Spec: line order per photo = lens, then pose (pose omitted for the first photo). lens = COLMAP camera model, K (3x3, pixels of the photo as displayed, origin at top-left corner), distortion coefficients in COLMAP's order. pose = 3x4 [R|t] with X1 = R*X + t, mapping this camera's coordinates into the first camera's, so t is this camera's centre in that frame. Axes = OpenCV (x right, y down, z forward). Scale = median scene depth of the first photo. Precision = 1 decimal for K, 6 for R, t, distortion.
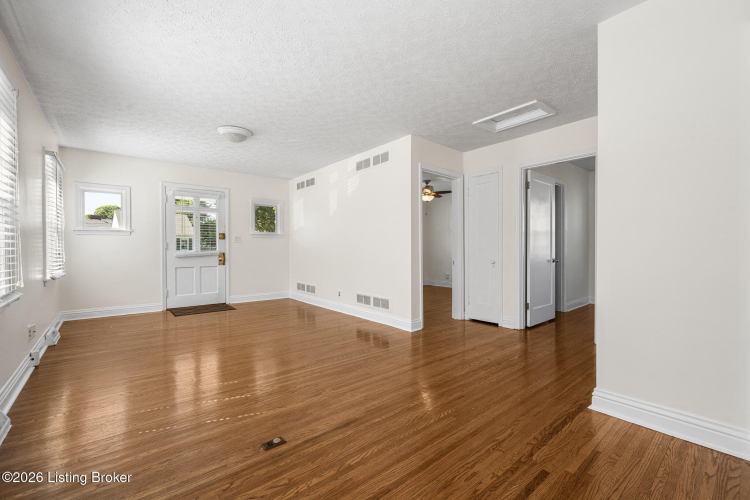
lens RADIAL K [[322.3, 0, 376.4], [0, 322.3, 251.8], [0, 0, 1]] dist [-0.000965, 0.000516]
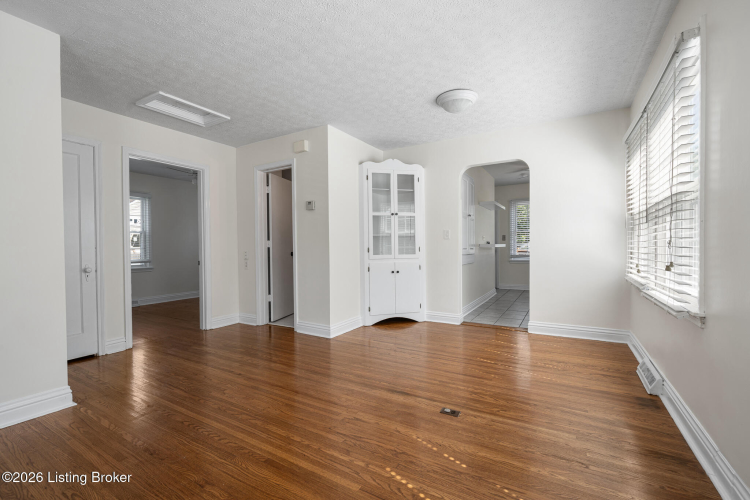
lens RADIAL K [[325.0, 0, 375.0], [0, 325.0, 250.0], [0, 0, 1]] dist [0.019778, 0.000333]
pose [[-0.331596, -0.001015, 0.943421, -0.504929], [0.017891, 0.999813, 0.007364, -0.005777], [-0.943252, 0.019321, -0.331516, 0.611733]]
